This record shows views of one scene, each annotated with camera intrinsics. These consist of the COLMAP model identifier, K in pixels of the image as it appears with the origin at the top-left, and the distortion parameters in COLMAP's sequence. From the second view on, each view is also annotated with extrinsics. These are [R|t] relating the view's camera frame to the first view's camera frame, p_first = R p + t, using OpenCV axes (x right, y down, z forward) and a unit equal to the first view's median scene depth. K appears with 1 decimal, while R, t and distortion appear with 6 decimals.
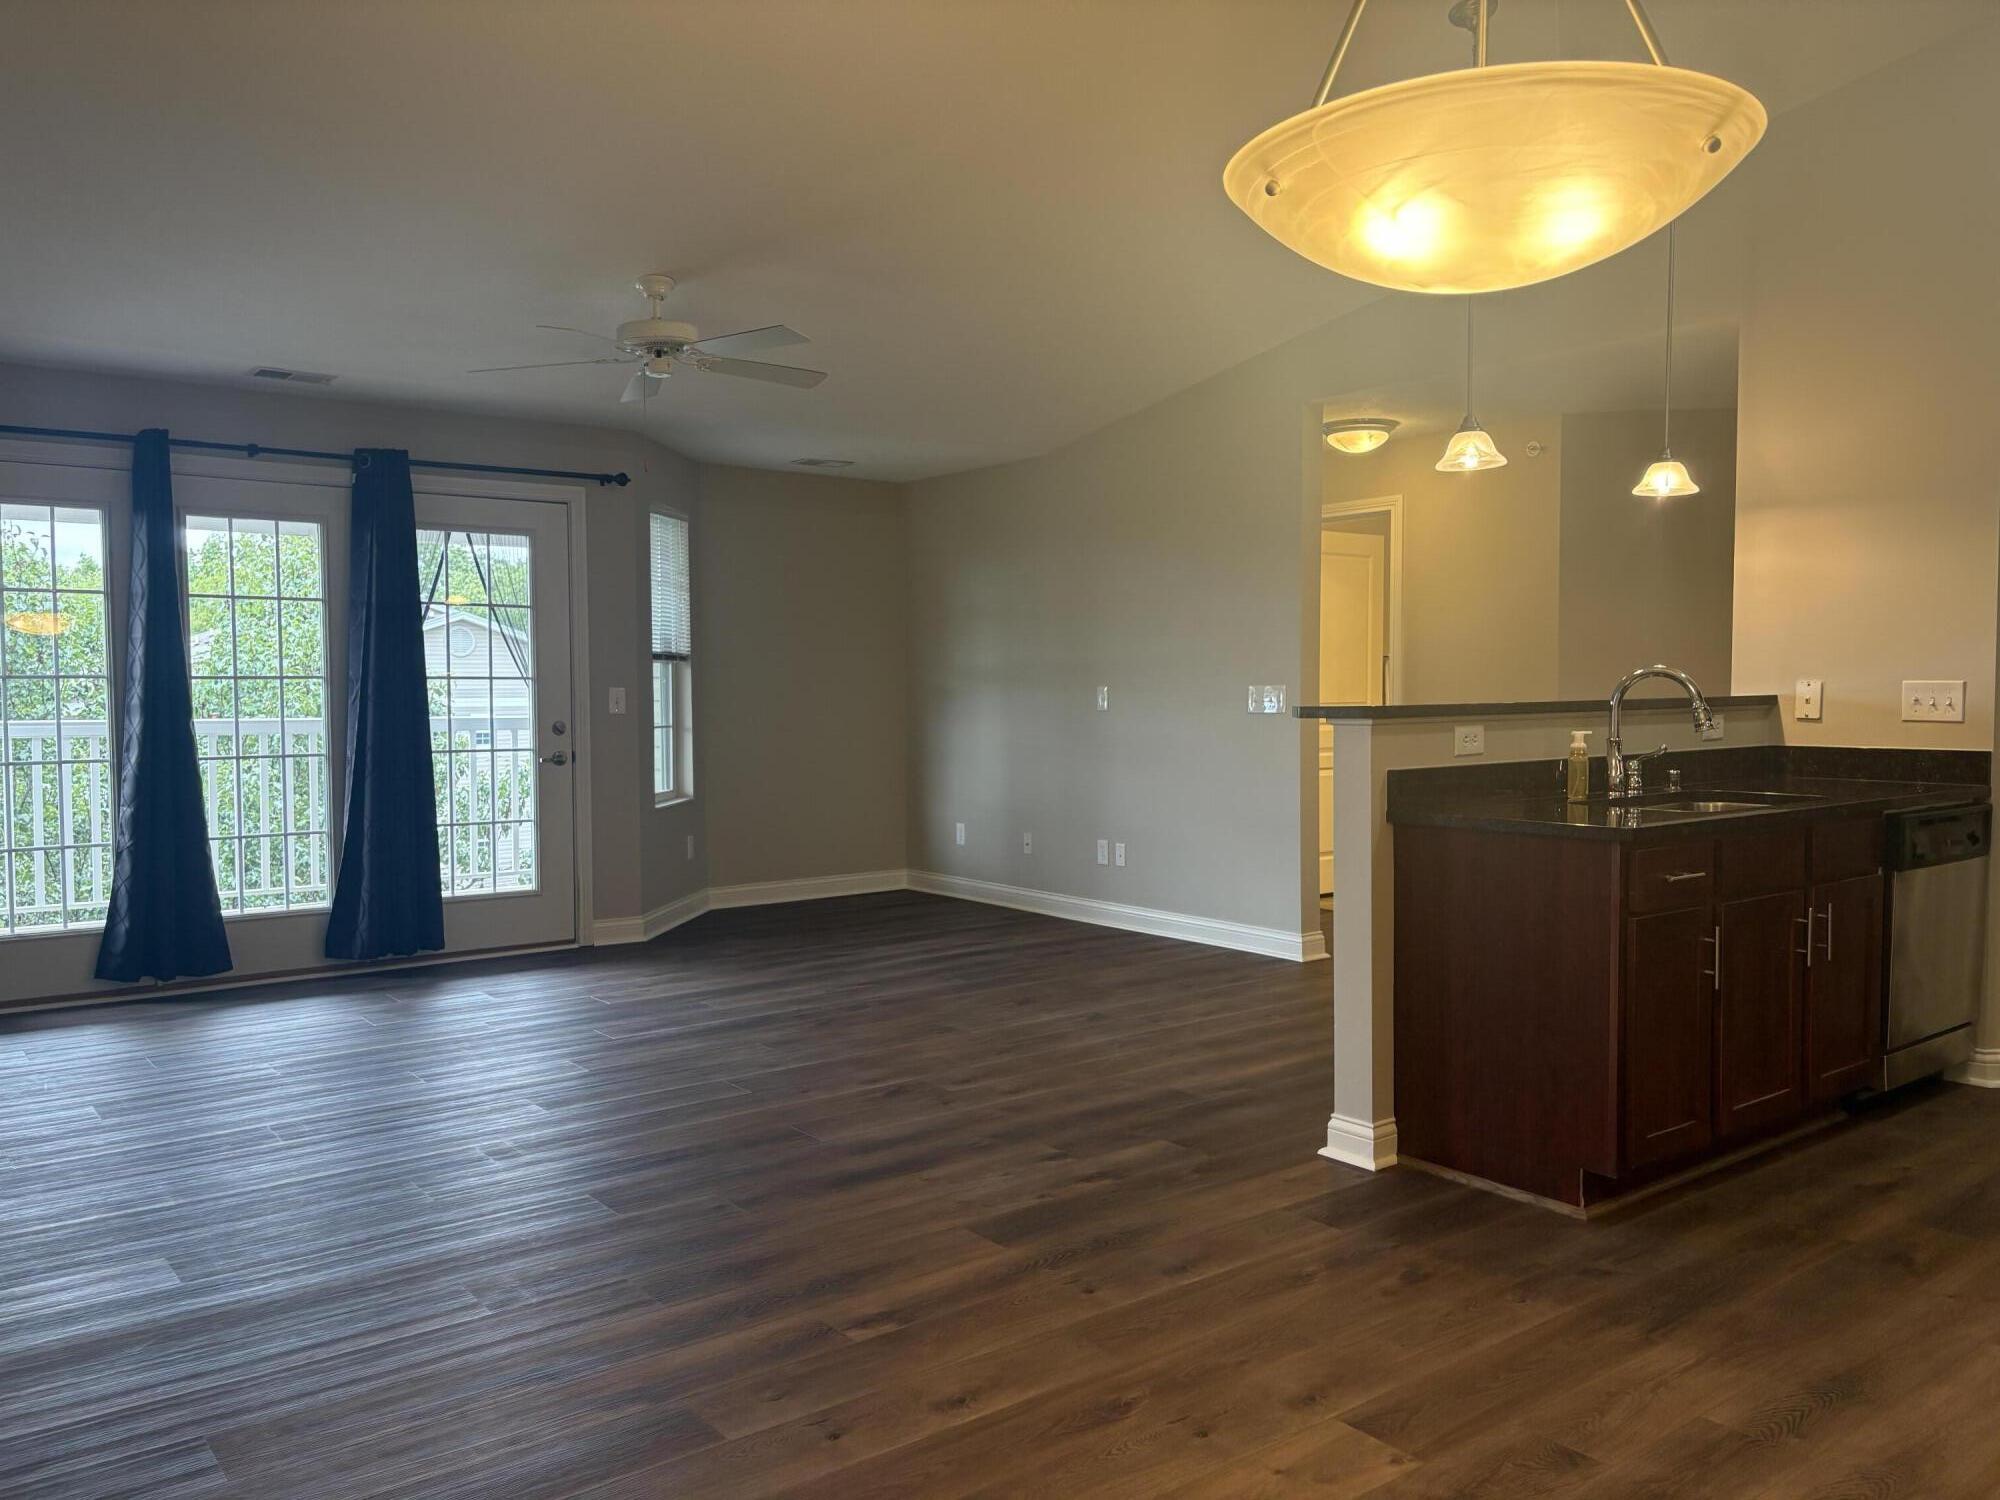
lens RADIAL K [[1515.1, 0, 1000.0], [0, 1515.1, 750.0], [0, 0, 1]] dist [0.060190, -0.064778]
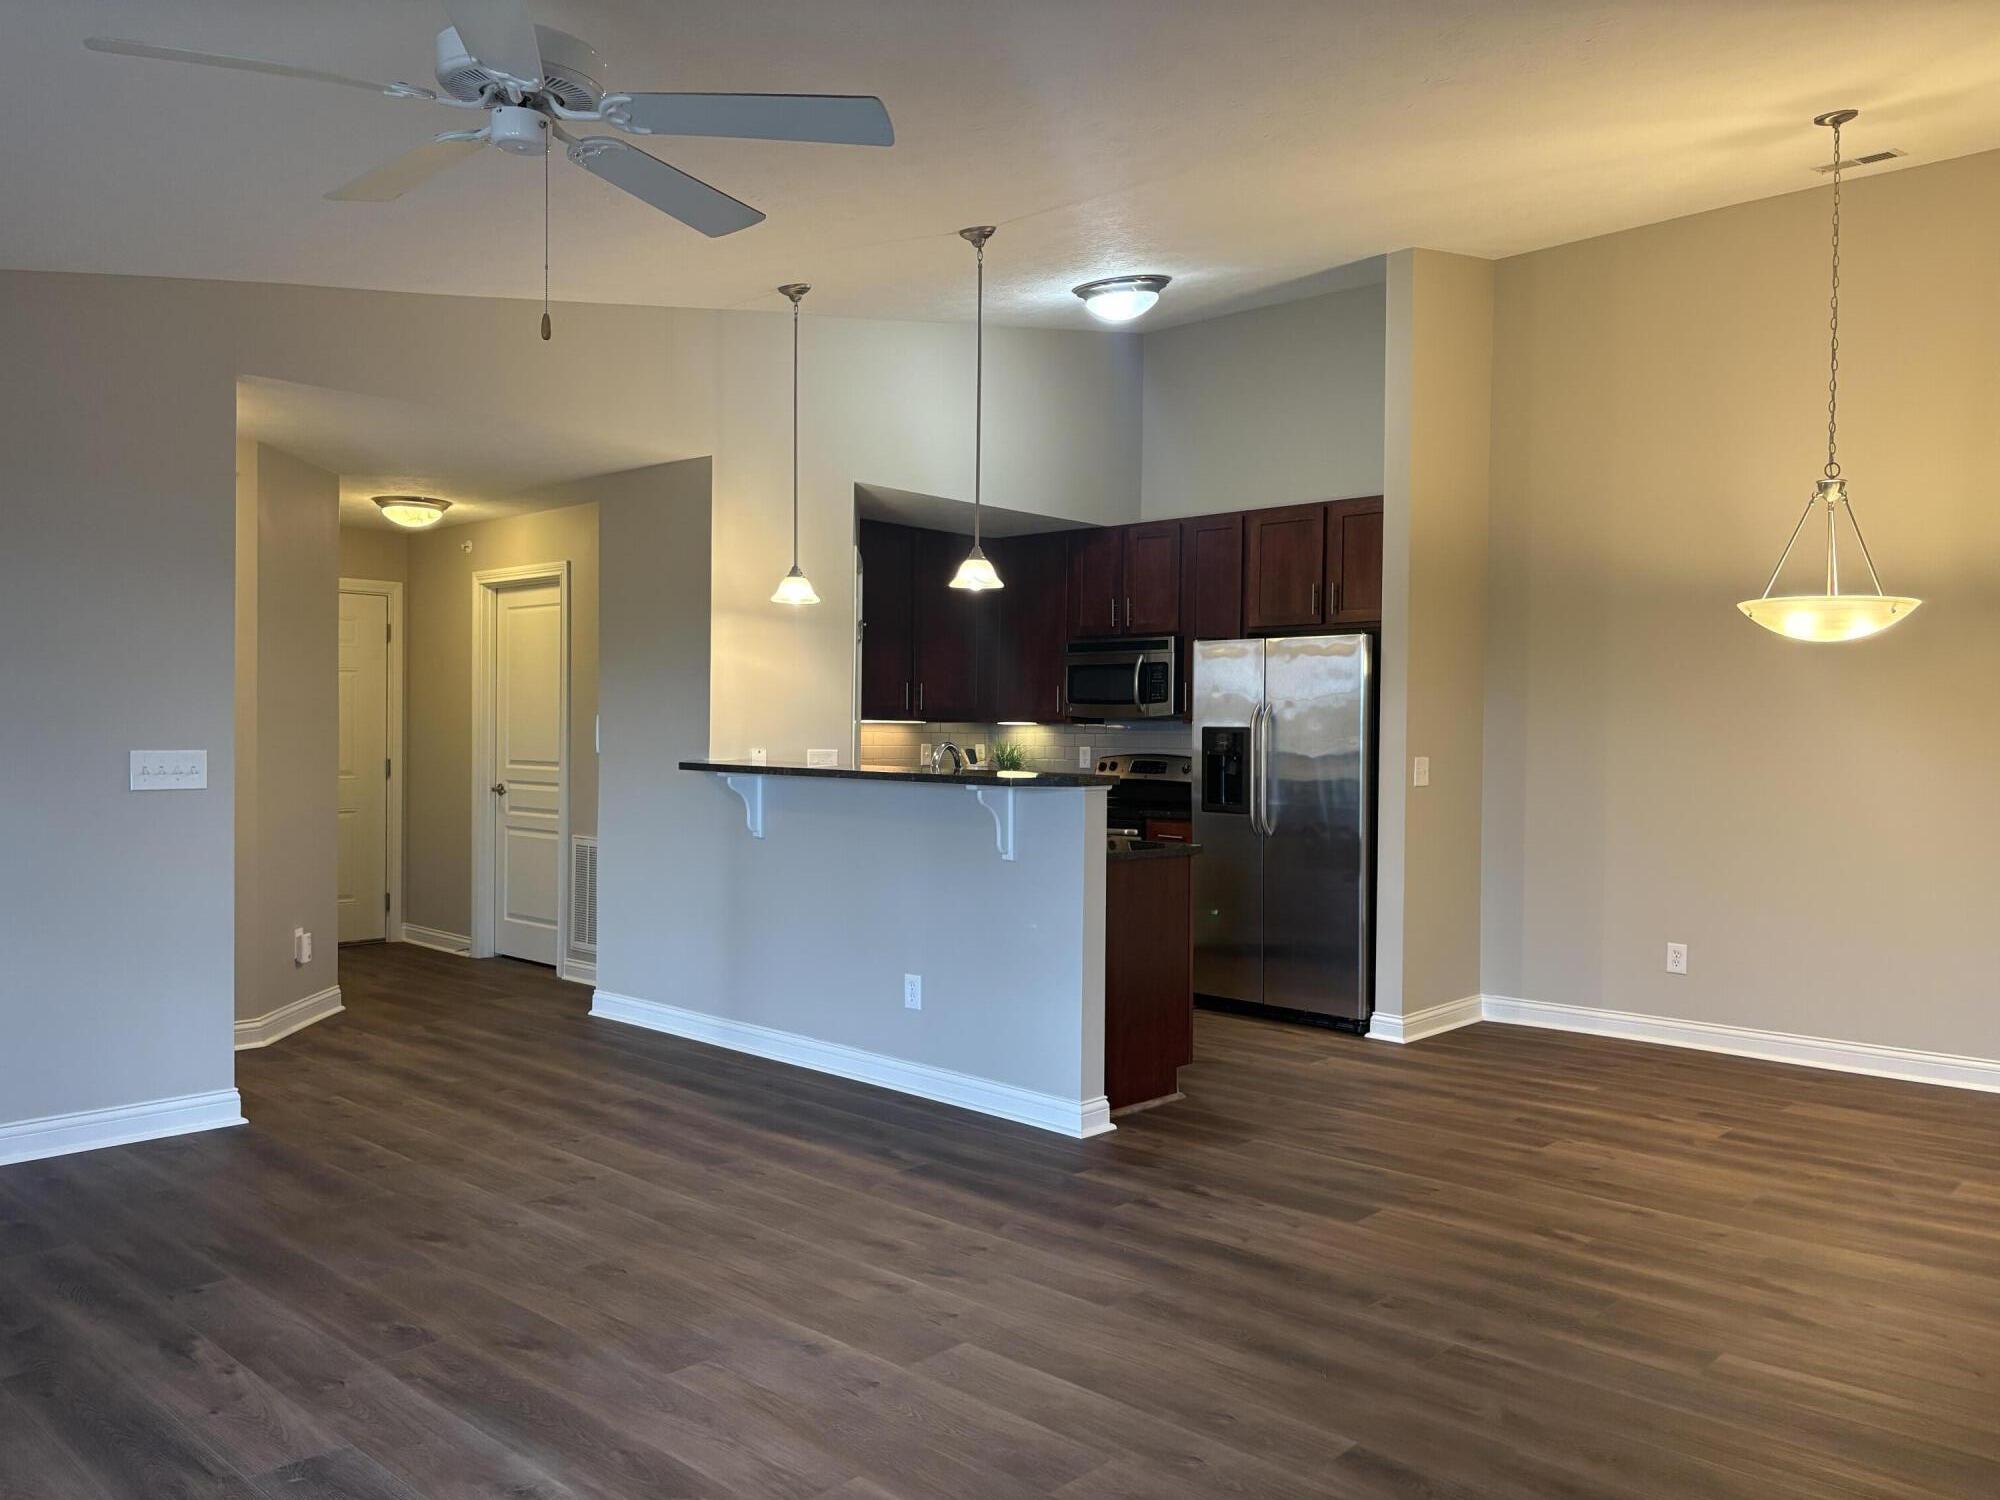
lens RADIAL K [[1515.1, 0, 1000.0], [0, 1515.1, 750.0], [0, 0, 1]] dist [0.060190, -0.064778]
pose [[-0.163514, -0.005038, 0.986528, -1.119147], [0.031396, 0.999454, 0.010308, -0.072852], [-0.986041, 0.032659, -0.163266, 1.416534]]
